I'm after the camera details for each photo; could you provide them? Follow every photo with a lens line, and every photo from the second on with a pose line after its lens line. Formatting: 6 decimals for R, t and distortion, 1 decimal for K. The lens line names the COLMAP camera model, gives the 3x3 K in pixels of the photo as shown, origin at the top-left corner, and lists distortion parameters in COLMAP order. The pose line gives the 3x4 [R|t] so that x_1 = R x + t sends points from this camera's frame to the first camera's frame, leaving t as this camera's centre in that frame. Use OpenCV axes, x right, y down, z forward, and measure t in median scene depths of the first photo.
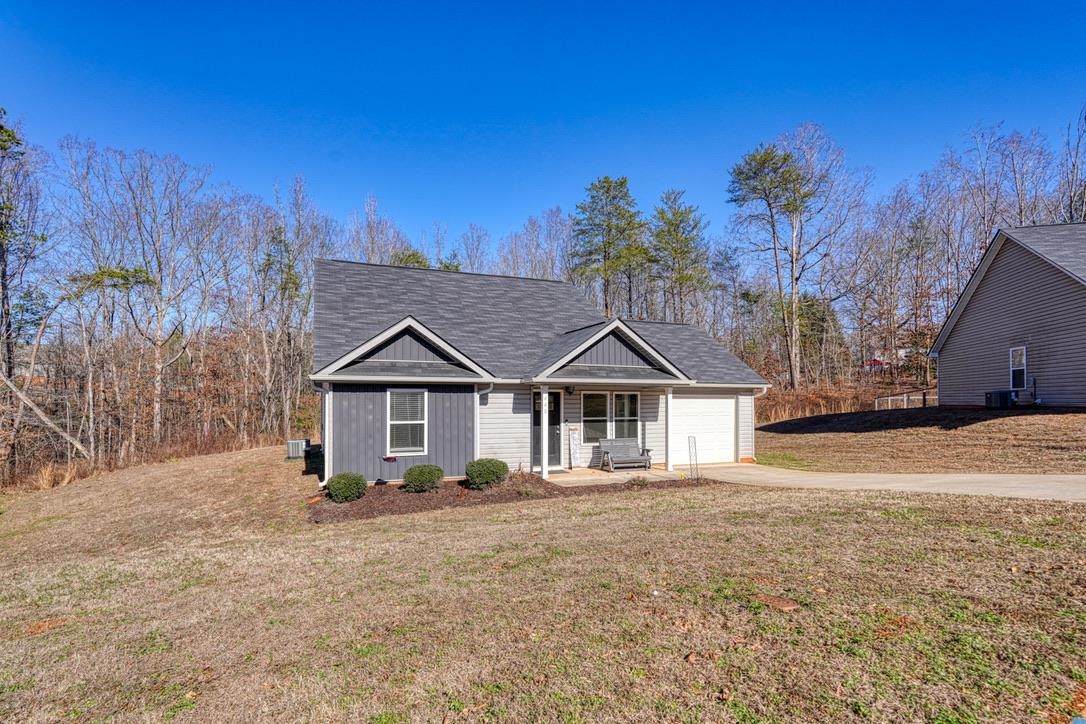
lens RADIAL K [[475.9, 0, 507.6], [0, 475.9, 402.3], [0, 0, 1]] dist [-0.015221, 0.003760]
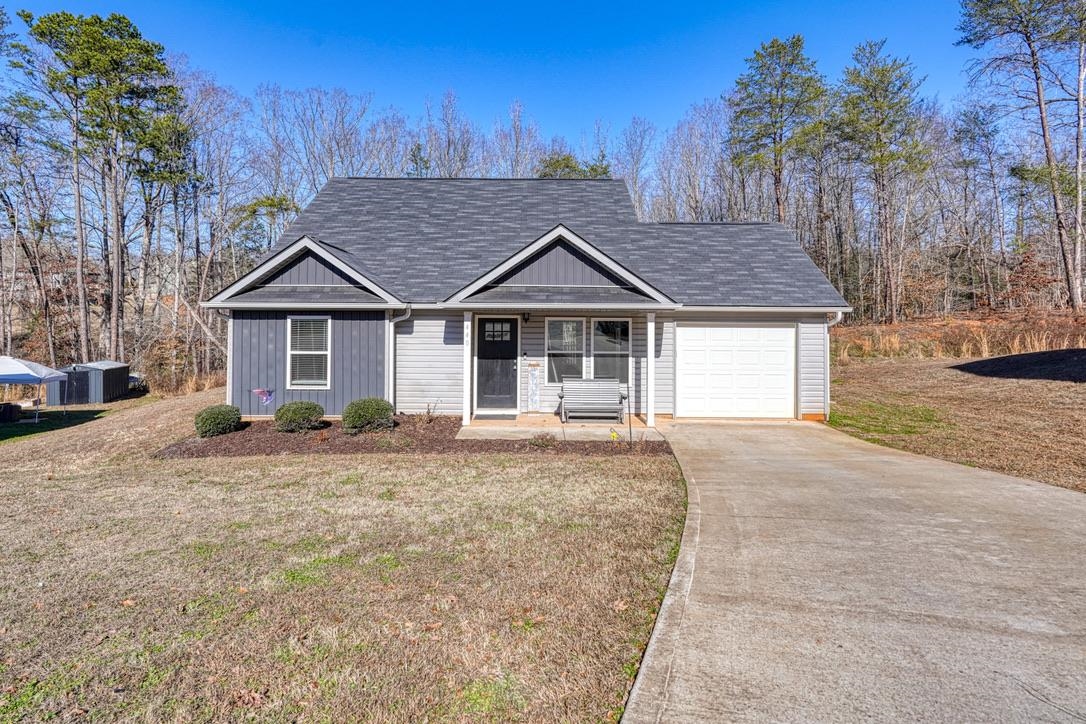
lens RADIAL K [[521.7, 0, 533.0], [0, 521.7, 310.0], [0, 0, 1]] dist [-0.010493, 0.001933]
pose [[0.939810, 0.001943, -0.341691, 0.439682], [-0.006858, 0.999890, -0.013179, -0.024311], [0.341628, 0.014729, 0.939720, 0.173283]]
